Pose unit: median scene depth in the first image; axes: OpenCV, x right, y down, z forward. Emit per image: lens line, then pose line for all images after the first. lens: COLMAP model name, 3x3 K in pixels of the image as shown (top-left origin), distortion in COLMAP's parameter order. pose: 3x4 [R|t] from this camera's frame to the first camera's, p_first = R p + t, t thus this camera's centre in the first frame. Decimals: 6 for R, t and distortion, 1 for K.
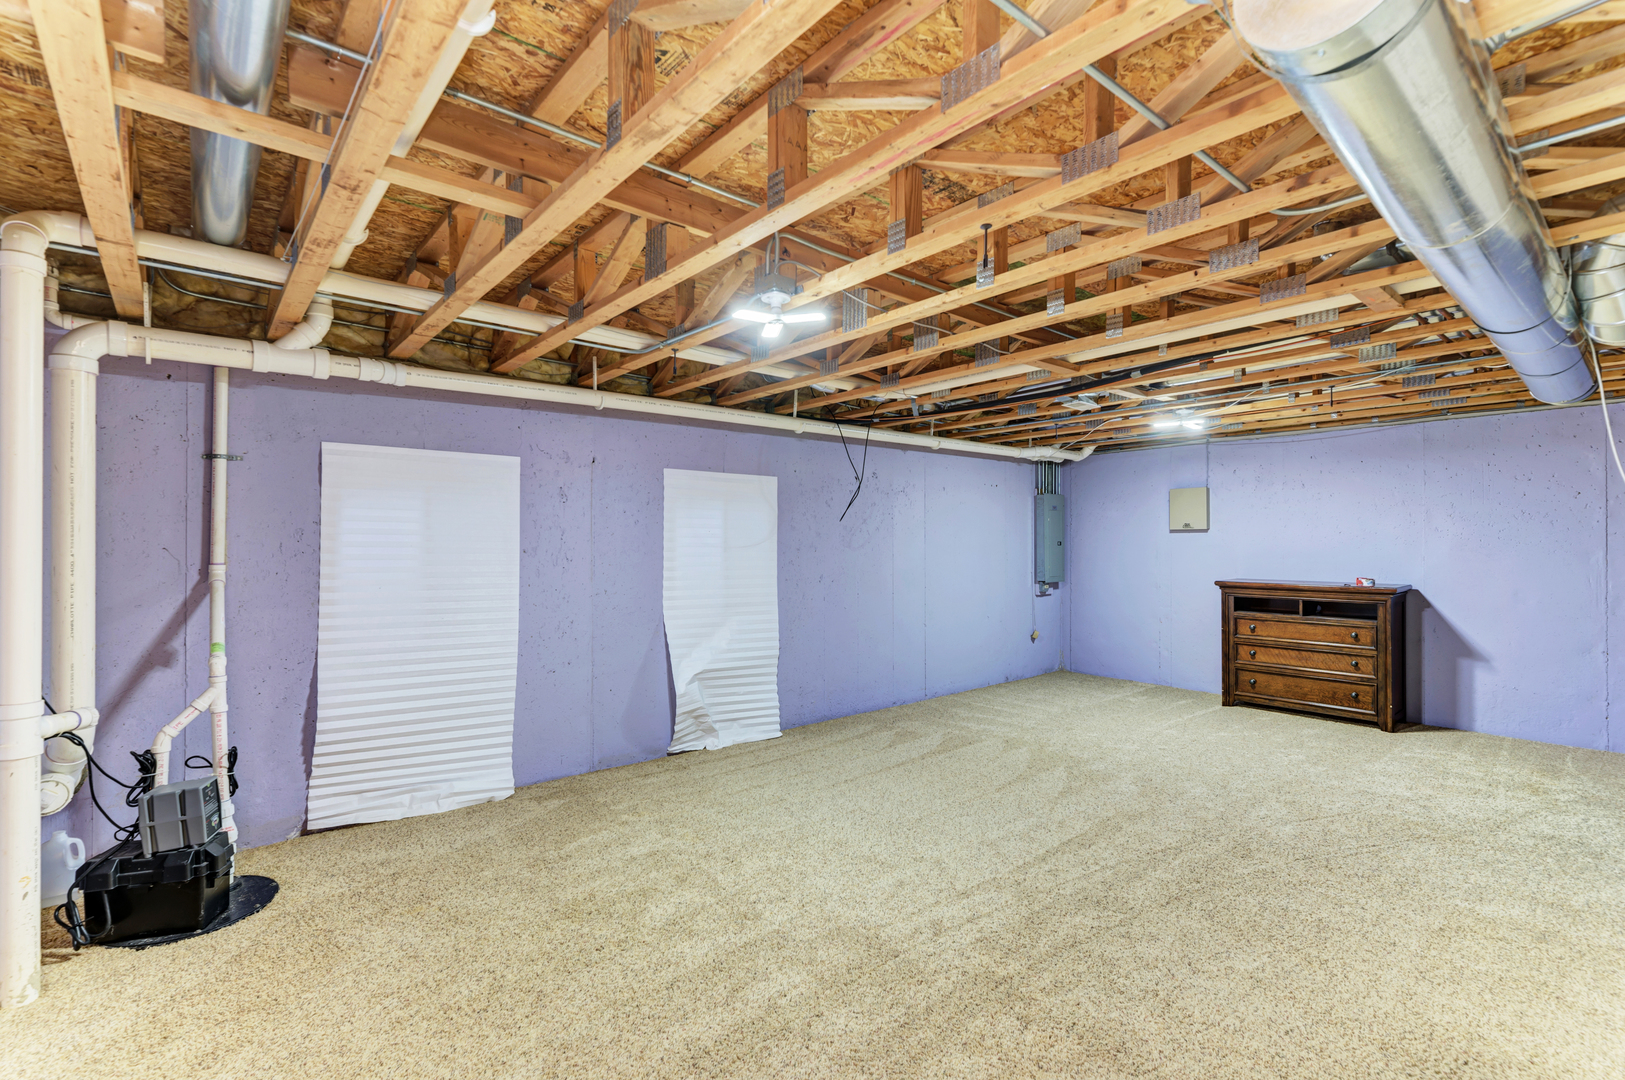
lens RADIAL K [[730.0, 0, 810.4], [0, 730.0, 540.6], [0, 0, 1]] dist [0.012435, -0.001999]
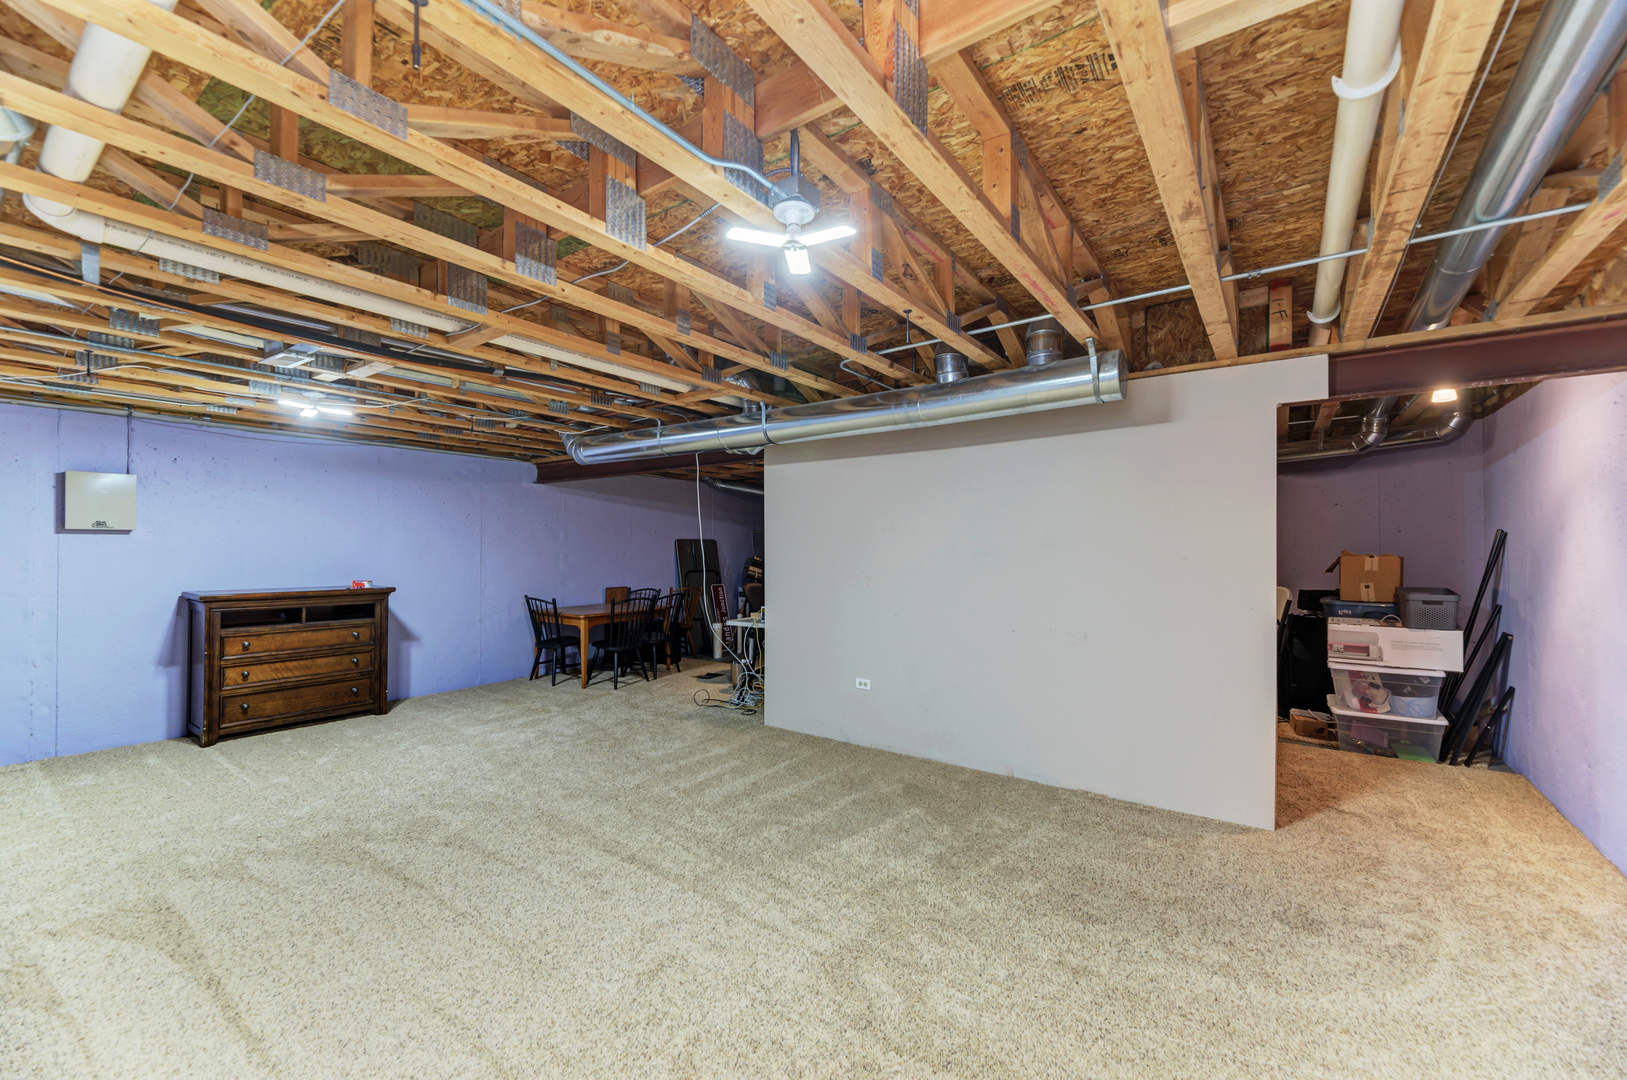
lens RADIAL K [[659.3, 0, 809.2], [0, 659.3, 545.0], [0, 0, 1]] dist [0.006012, -0.000667]
pose [[-0.239207, 0.003568, 0.970962, -0.426118], [-0.004548, 0.999978, -0.004795, 0.000125], [-0.970958, -0.005563, -0.239185, 0.701503]]
